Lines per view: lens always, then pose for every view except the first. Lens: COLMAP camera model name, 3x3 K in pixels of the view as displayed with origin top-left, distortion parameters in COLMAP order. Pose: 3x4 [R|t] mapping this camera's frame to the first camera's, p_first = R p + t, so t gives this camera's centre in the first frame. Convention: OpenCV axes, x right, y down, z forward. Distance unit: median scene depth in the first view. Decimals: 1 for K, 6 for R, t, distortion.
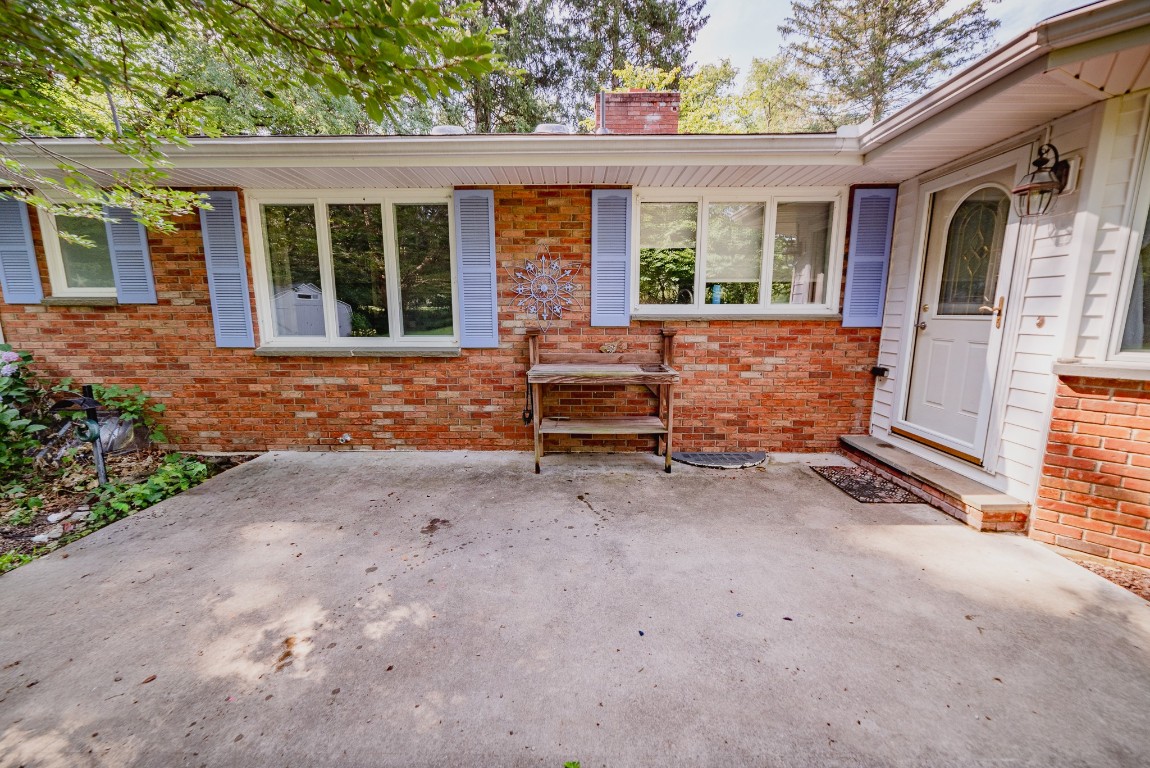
lens RADIAL K [[446.4, 0, 577.4], [0, 446.4, 387.2], [0, 0, 1]] dist [0.000179, 0.000073]
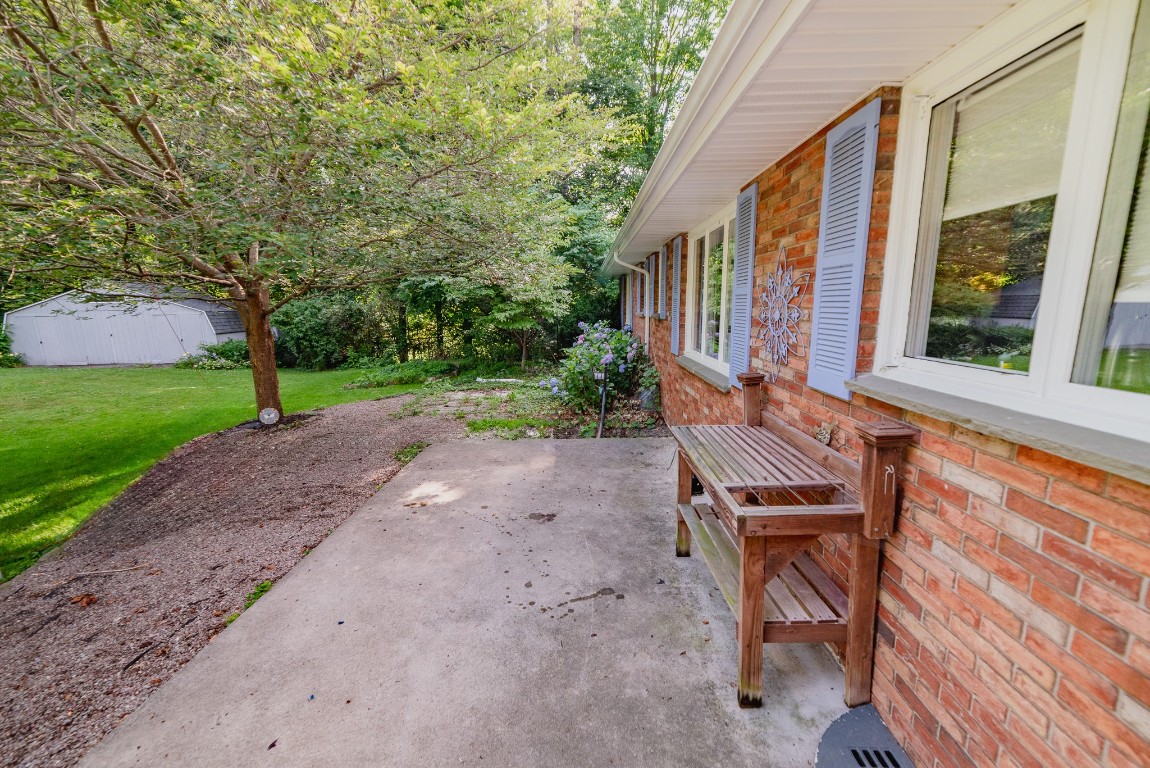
lens RADIAL K [[443.6, 0, 574.9], [0, 443.6, 388.3], [0, 0, 1]] dist [-0.000092, 0.000155]
pose [[-0.004596, 0.182265, -0.983239, 0.570954], [-0.155113, 0.971218, 0.180761, -0.187504], [0.987886, 0.153344, 0.023808, 0.700790]]
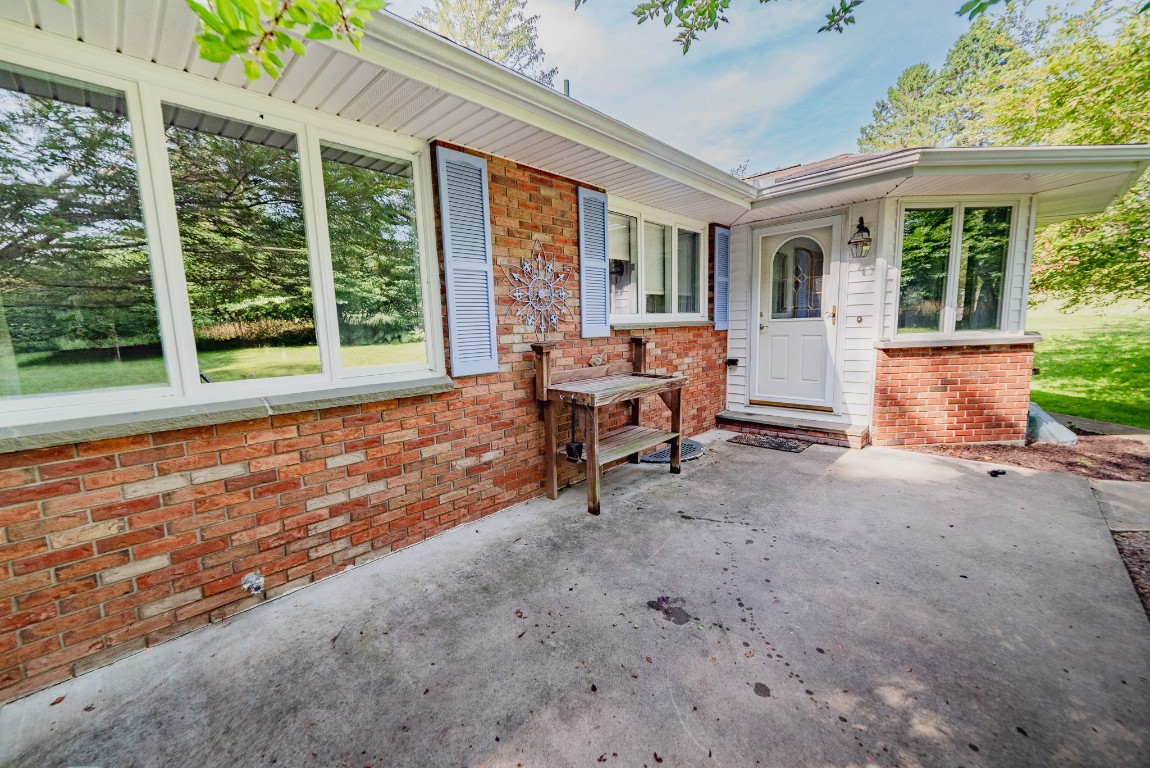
lens RADIAL K [[443.6, 0, 574.9], [0, 443.6, 388.3], [0, 0, 1]] dist [-0.000092, 0.000155]
pose [[0.690502, -0.122269, 0.712921, -0.625861], [0.152038, 0.988125, 0.022211, -0.058887], [-0.707171, 0.093054, 0.700892, 0.396845]]
